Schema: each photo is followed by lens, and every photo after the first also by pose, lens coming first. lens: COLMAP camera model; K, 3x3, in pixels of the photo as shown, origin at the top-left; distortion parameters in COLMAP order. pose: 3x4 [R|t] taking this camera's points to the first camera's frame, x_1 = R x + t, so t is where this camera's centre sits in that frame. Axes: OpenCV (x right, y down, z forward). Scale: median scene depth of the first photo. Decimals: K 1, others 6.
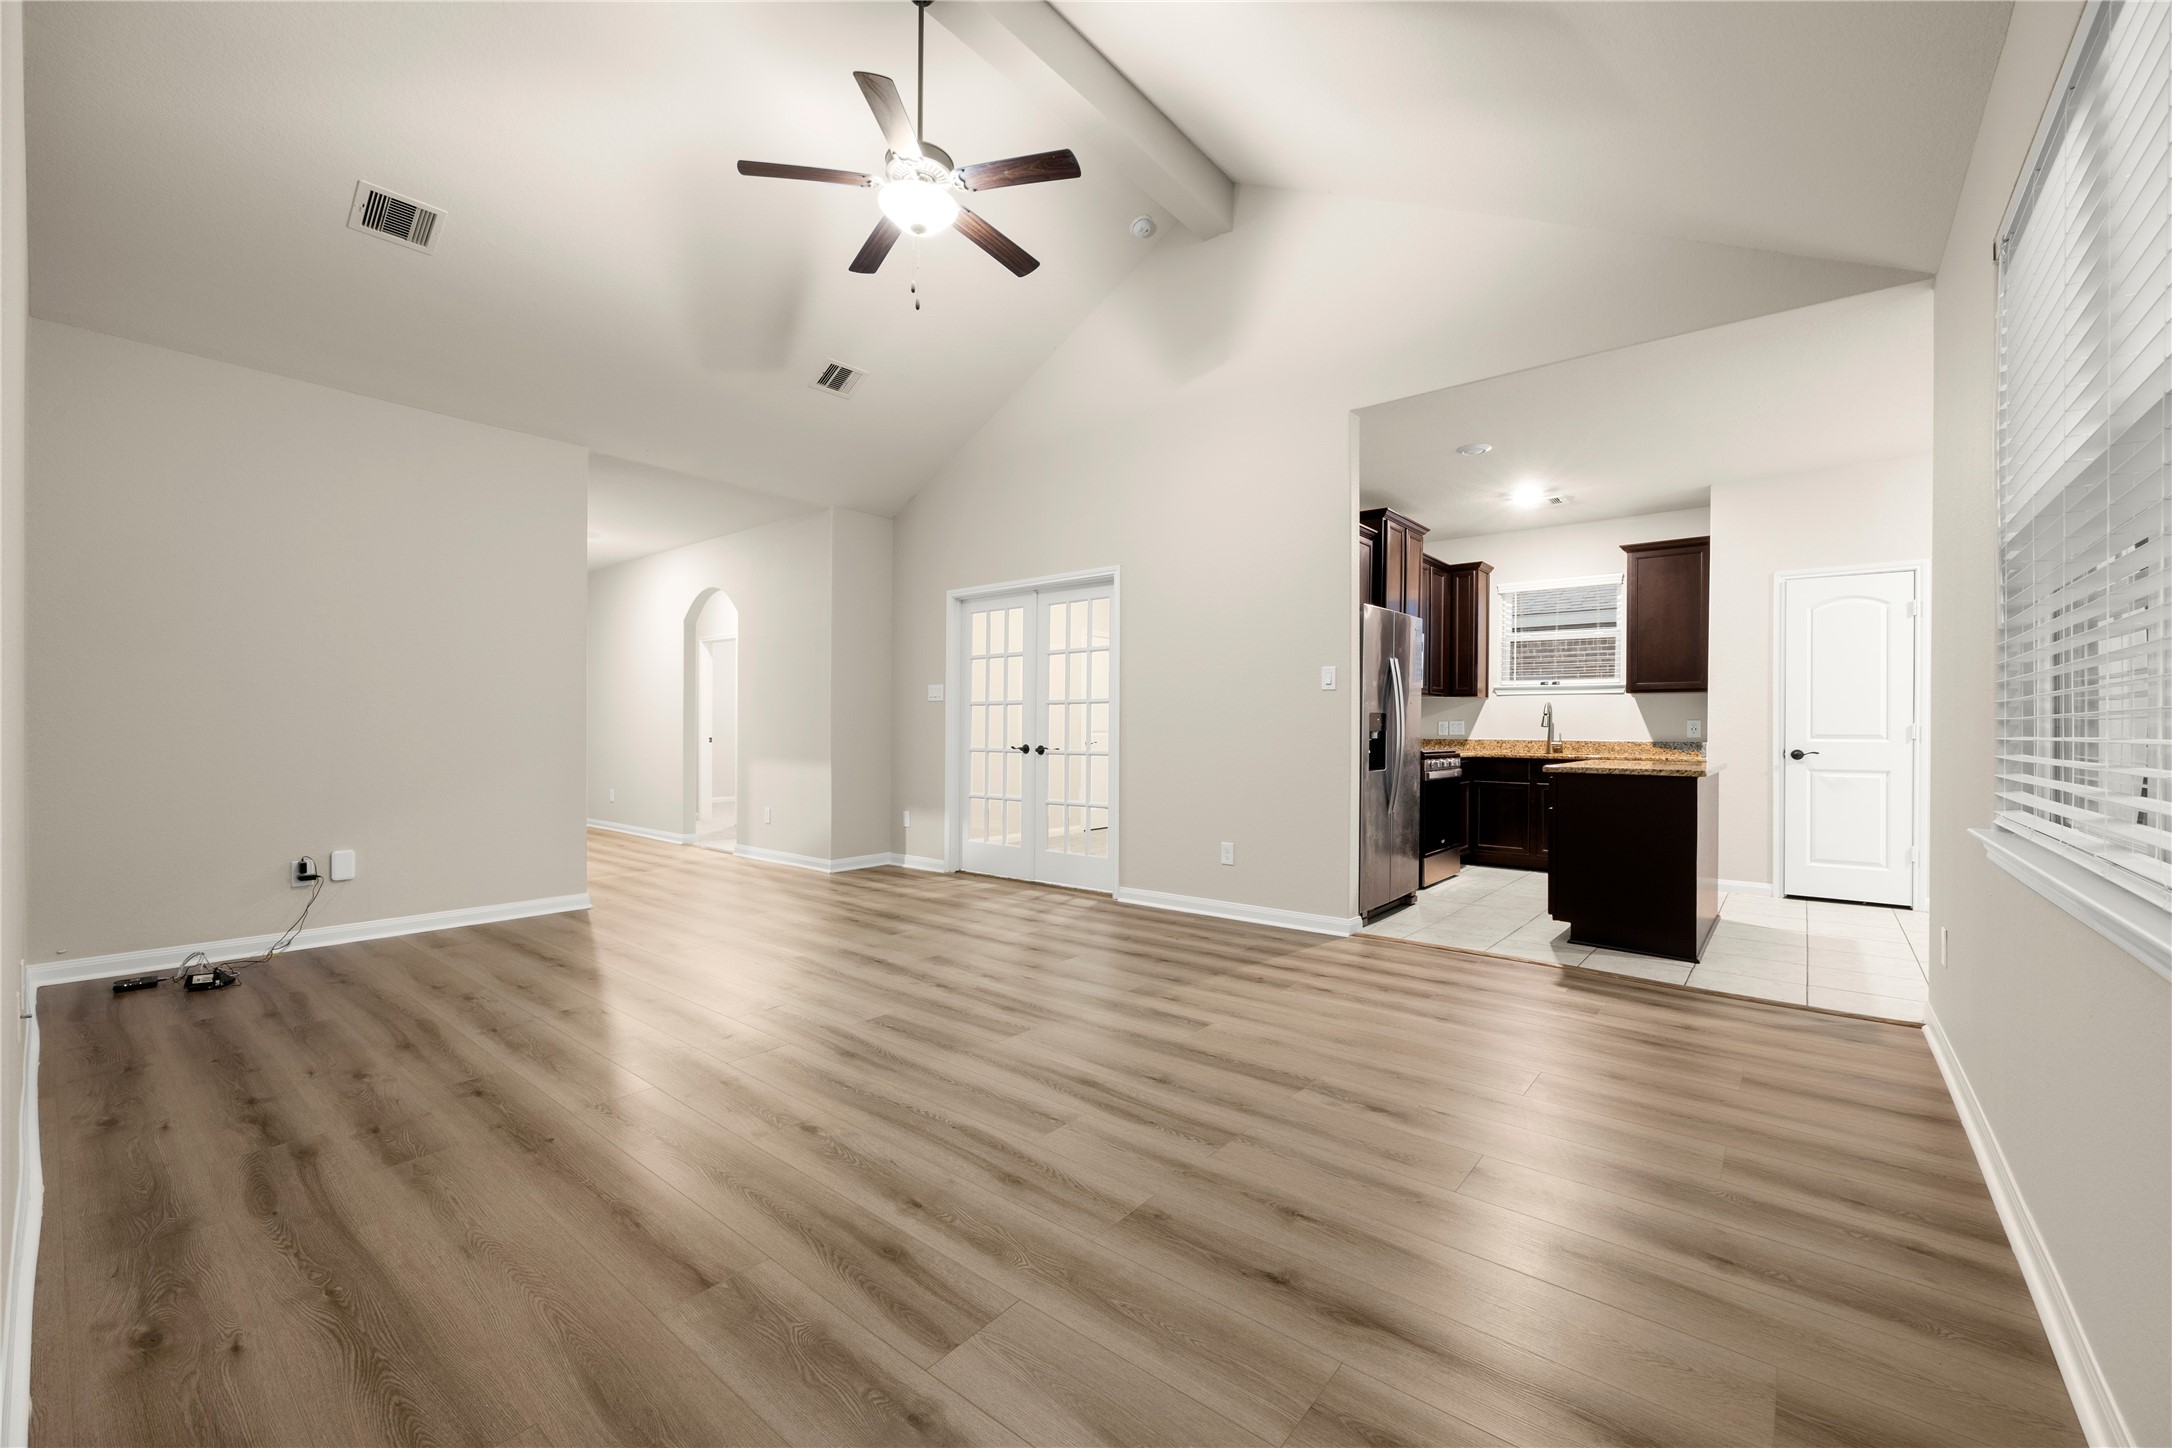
lens RADIAL K [[871.5, 0, 1086.9], [0, 871.5, 730.4], [0, 0, 1]] dist [-0.007250, 0.002309]
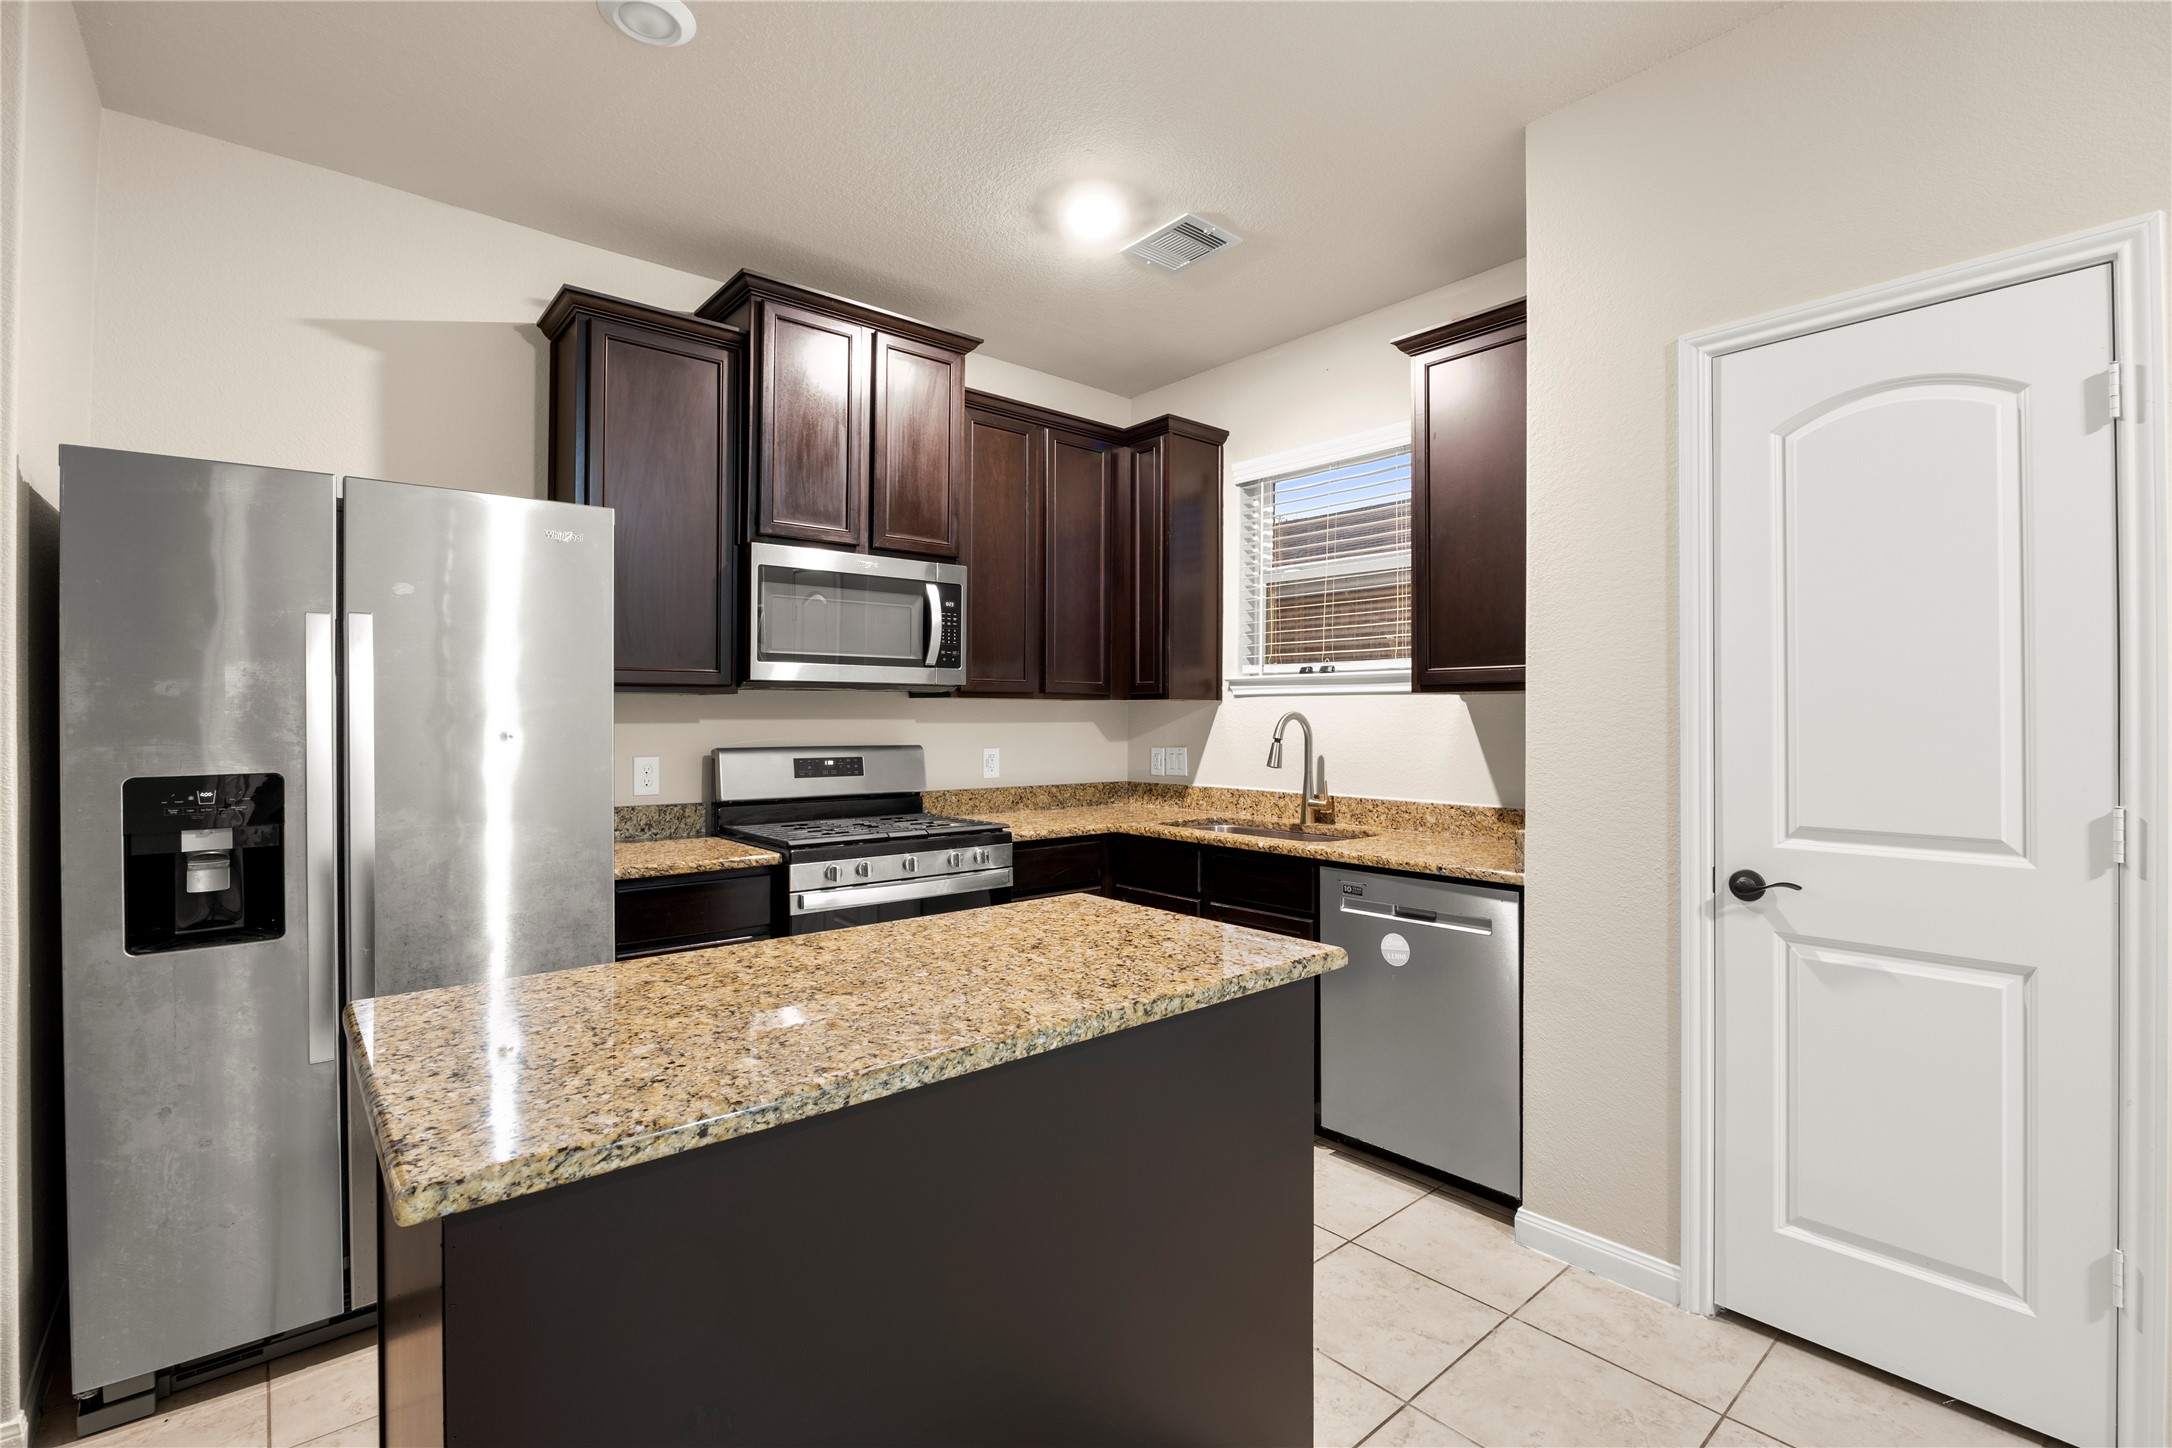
lens RADIAL K [[970.7, 0, 1082.8], [0, 970.7, 716.8], [0, 0, 1]] dist [-0.011857, 0.001143]
pose [[0.985197, 0.000570, -0.171426, 0.531865], [-0.001186, 0.999993, -0.003491, -0.029354], [0.171422, 0.003642, 0.985191, 0.502138]]
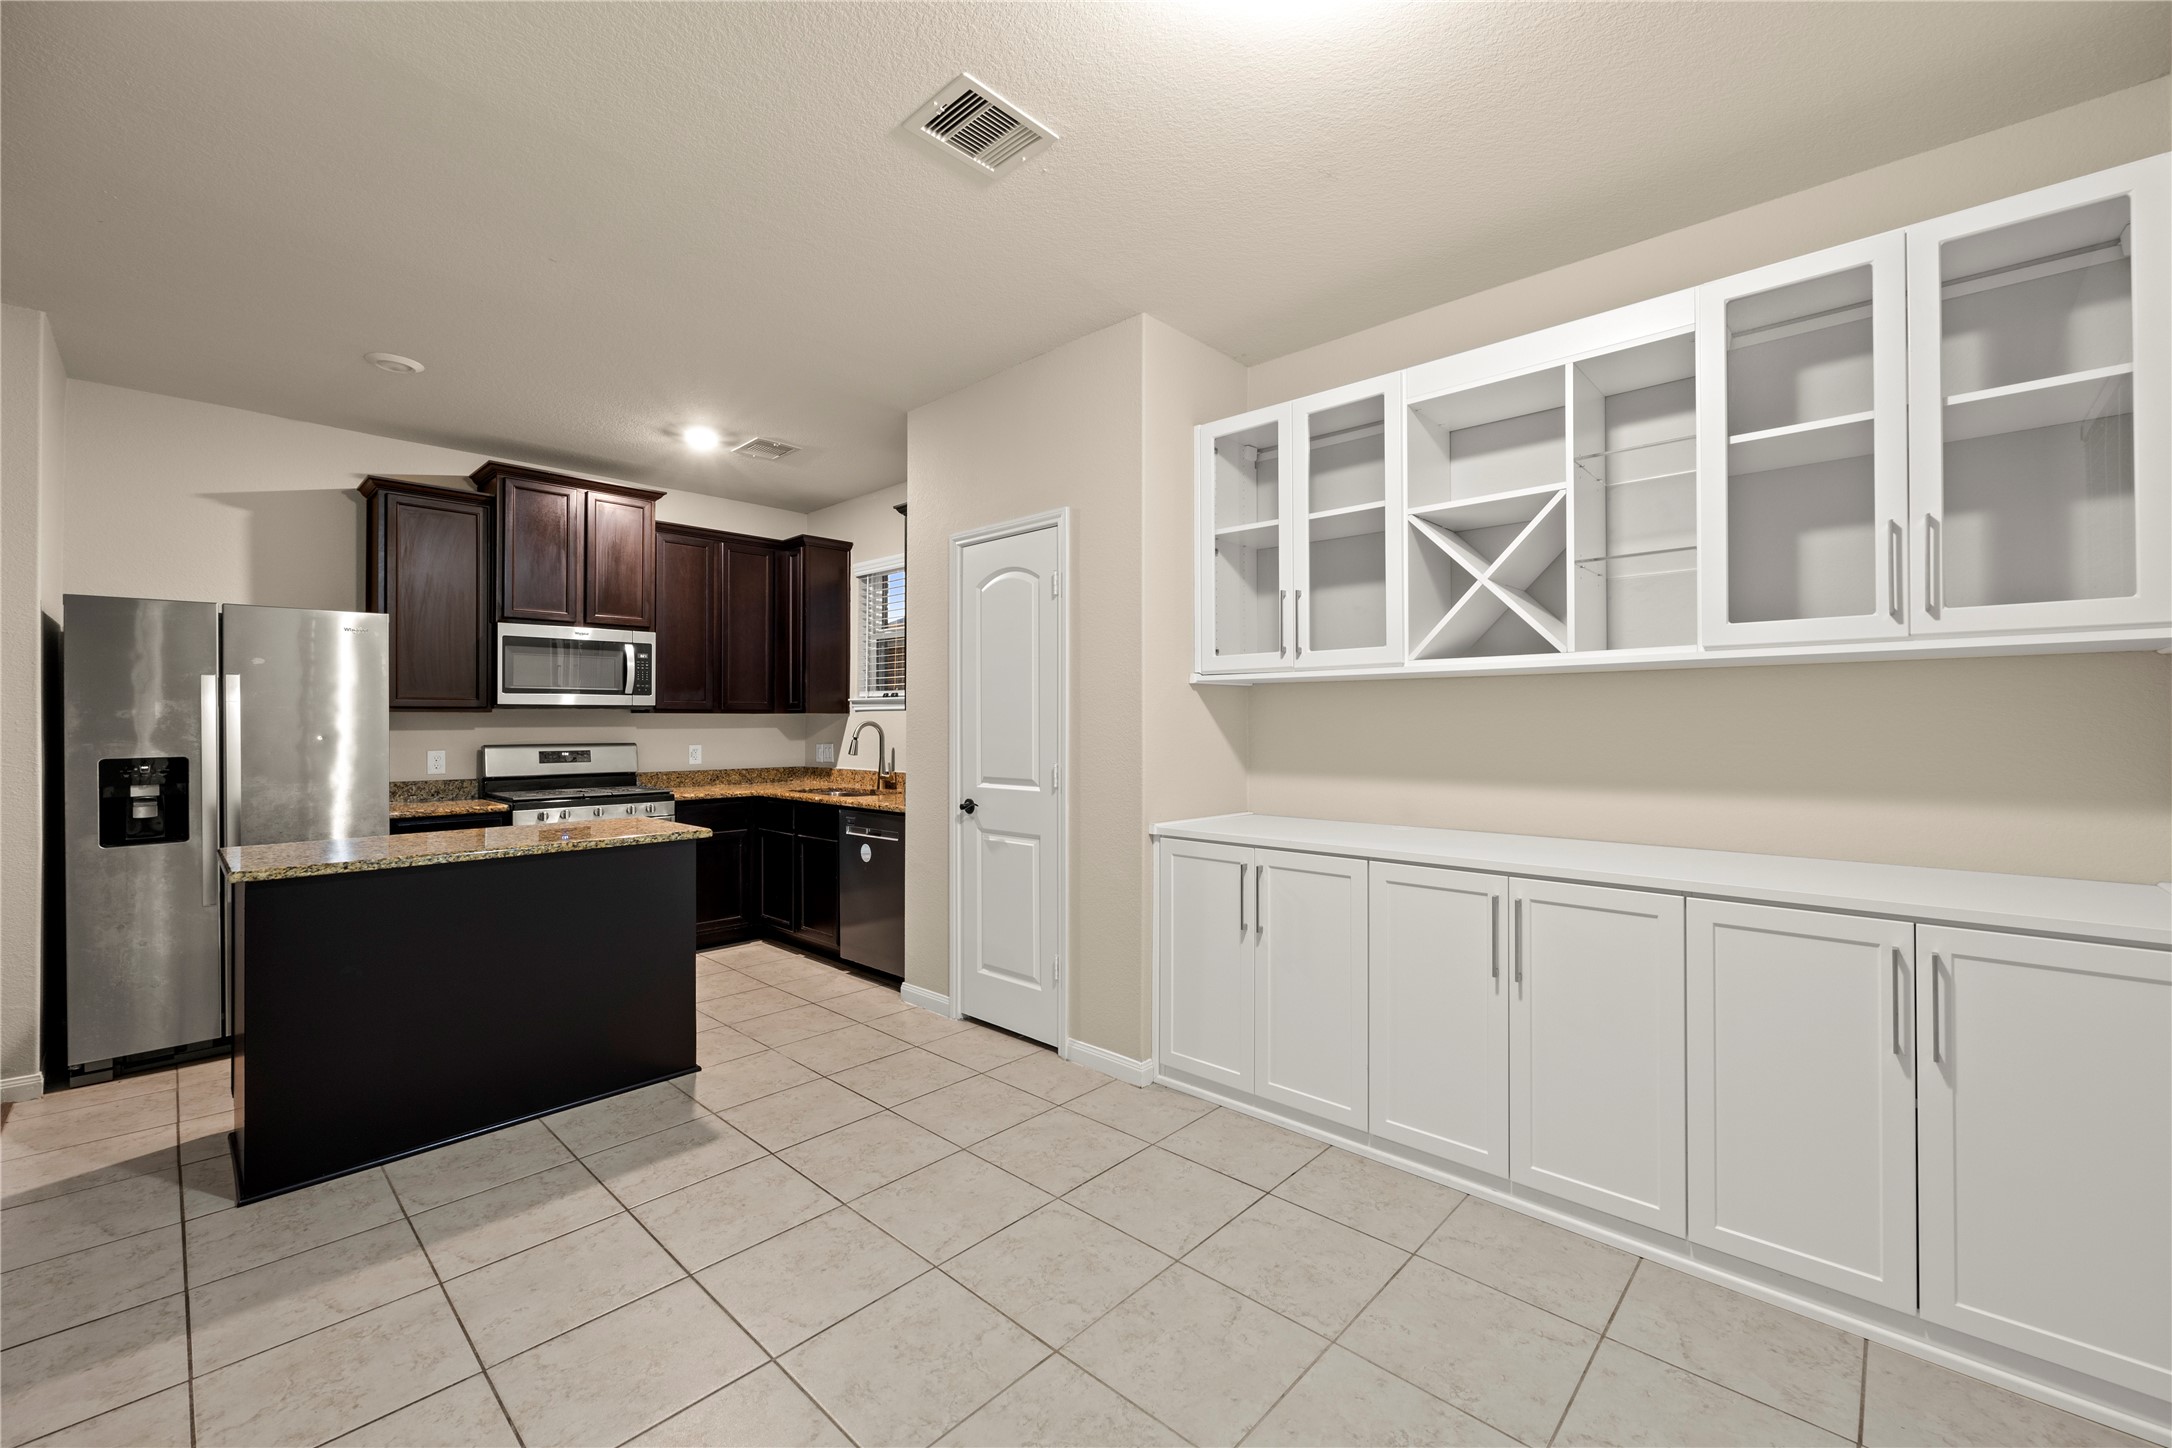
lens RADIAL K [[871.5, 0, 1086.5], [0, 871.5, 716.6], [0, 0, 1]] dist [-0.007250, 0.002309]
pose [[0.998324, -0.003359, -0.057779, 0.795118], [0.002913, 0.999965, -0.007797, -0.031468], [0.057803, 0.007615, 0.998299, 0.274297]]
